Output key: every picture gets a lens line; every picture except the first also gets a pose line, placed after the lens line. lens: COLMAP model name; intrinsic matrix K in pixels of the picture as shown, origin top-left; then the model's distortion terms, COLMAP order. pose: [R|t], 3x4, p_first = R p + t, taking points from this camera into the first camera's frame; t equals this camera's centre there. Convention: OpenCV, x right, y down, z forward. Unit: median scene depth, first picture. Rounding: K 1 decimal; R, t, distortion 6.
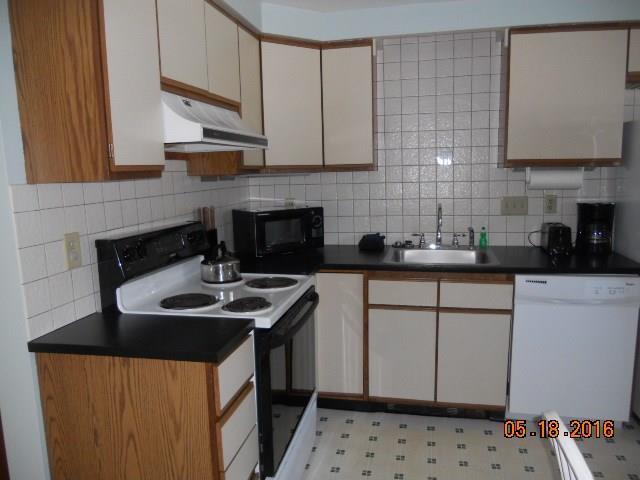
lens RADIAL K [[496.5, 0, 319.3], [0, 496.5, 240.6], [0, 0, 1]] dist [-0.010383, -0.003854]
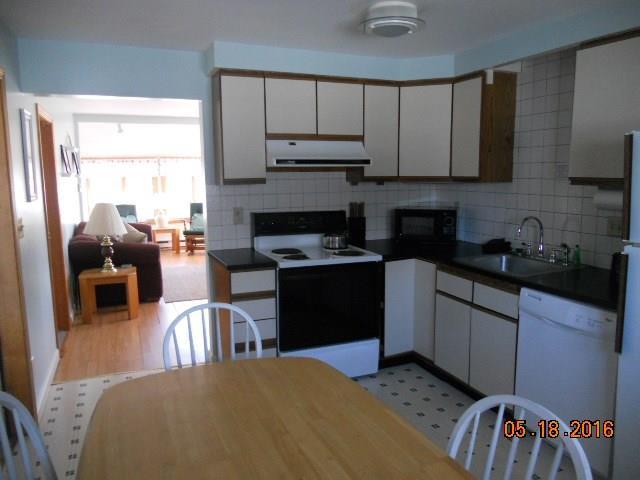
lens RADIAL K [[496.5, 0, 319.4], [0, 496.5, 239.7], [0, 0, 1]] dist [-0.010383, -0.003854]
pose [[0.569830, 0.135206, -0.810563, 0.982886], [-0.124146, 0.989215, 0.077731, -0.059321], [0.812331, 0.056335, 0.580470, 0.028270]]
